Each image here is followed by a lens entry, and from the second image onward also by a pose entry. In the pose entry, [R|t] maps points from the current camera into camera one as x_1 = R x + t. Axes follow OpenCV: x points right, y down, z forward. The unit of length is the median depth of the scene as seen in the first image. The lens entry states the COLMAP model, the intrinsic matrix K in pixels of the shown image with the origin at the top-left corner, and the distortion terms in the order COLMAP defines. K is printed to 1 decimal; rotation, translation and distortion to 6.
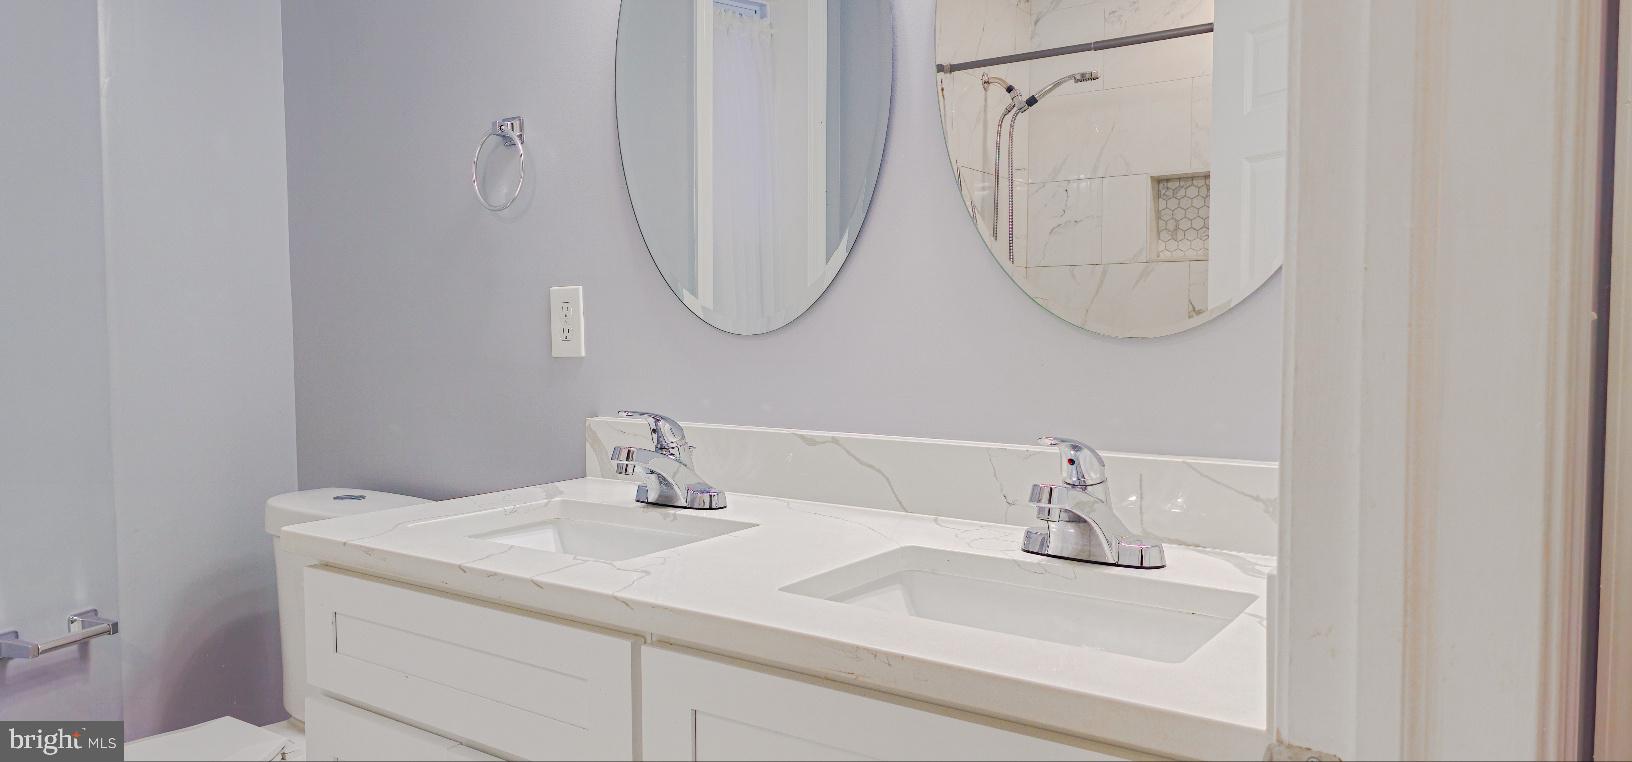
lens RADIAL K [[1068.6, 0, 816.0], [0, 1068.6, 381.0], [0, 0, 1]] dist [0.006050, -0.001026]
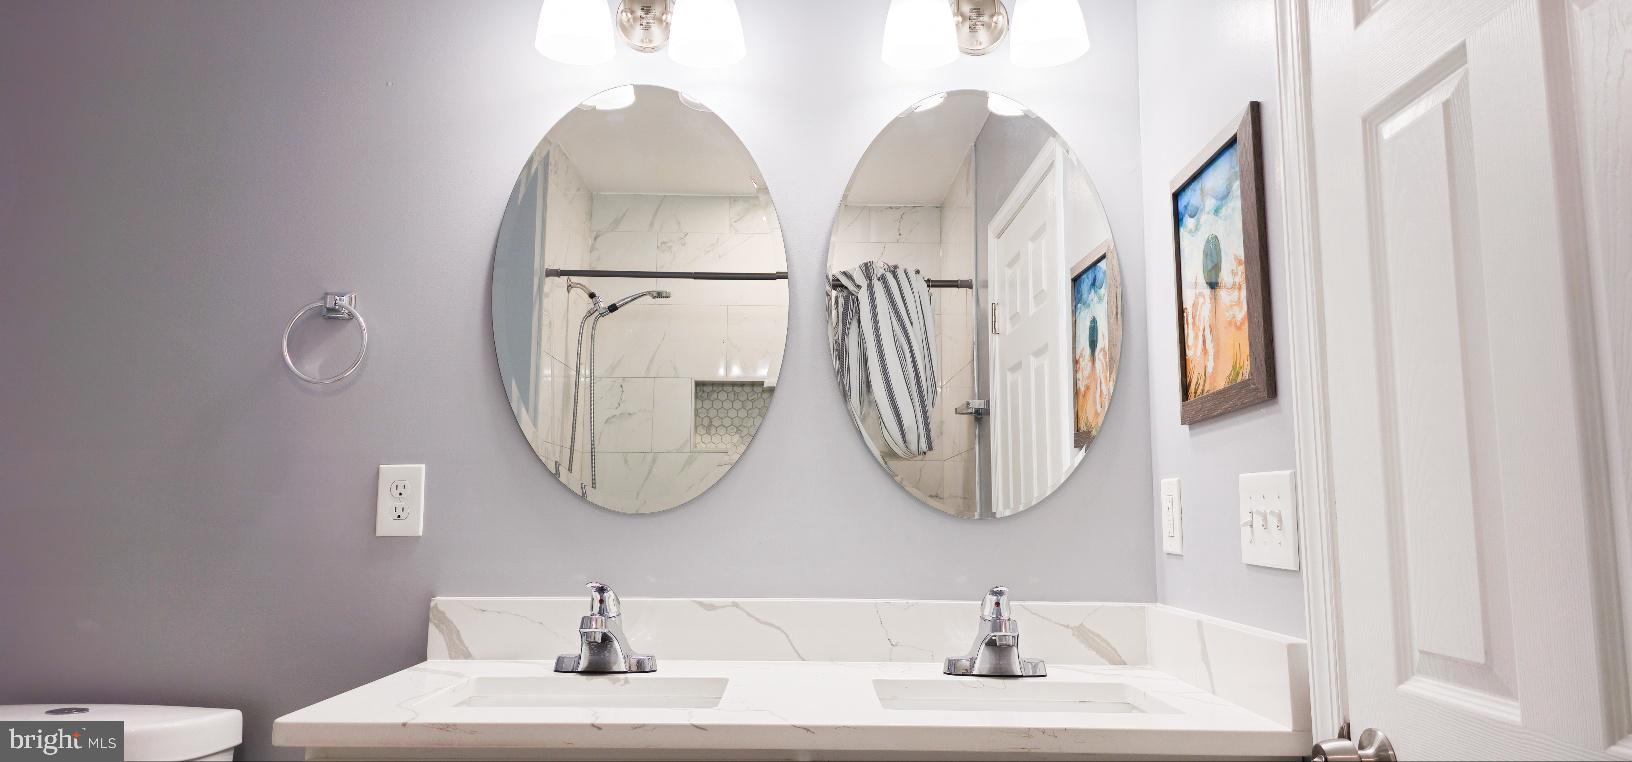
lens RADIAL K [[1051.6, 0, 816.0], [0, 1051.6, 381.0], [0, 0, 1]] dist [0.009838, 0.003560]
pose [[0.821304, 0.079588, 0.564911, -0.248946], [0.015436, 0.986758, -0.161463, -0.000082], [-0.570281, 0.141330, 0.809200, -0.023372]]
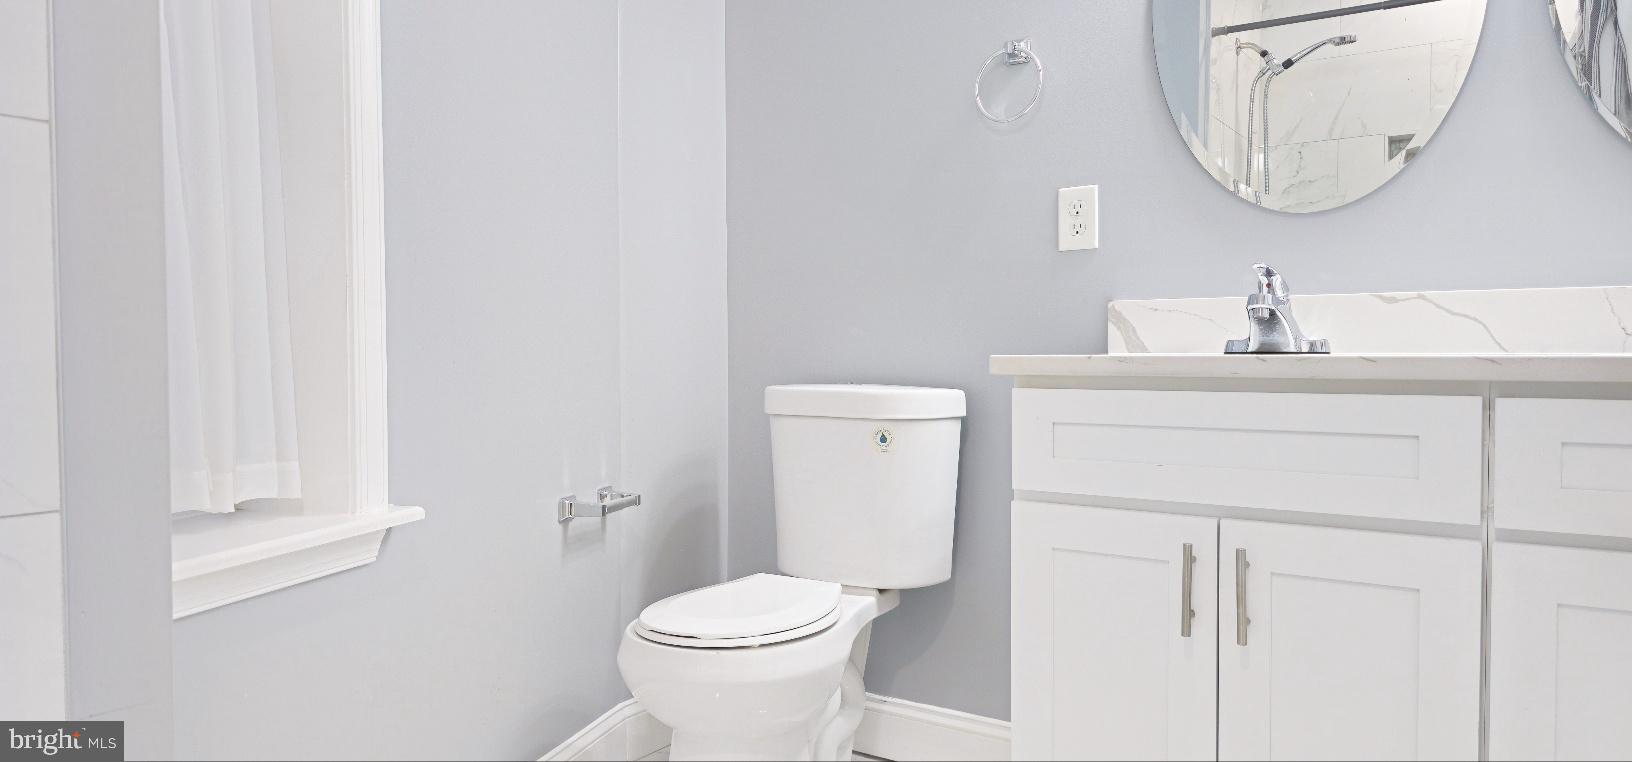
lens RADIAL K [[1068.6, 0, 816.0], [0, 1068.6, 381.0], [0, 0, 1]] dist [0.006050, -0.001026]
pose [[0.999961, 0.001551, -0.008746, -0.257916], [-0.001654, 0.999929, -0.011778, 0.067081], [0.008727, 0.011792, 0.999892, -0.065764]]
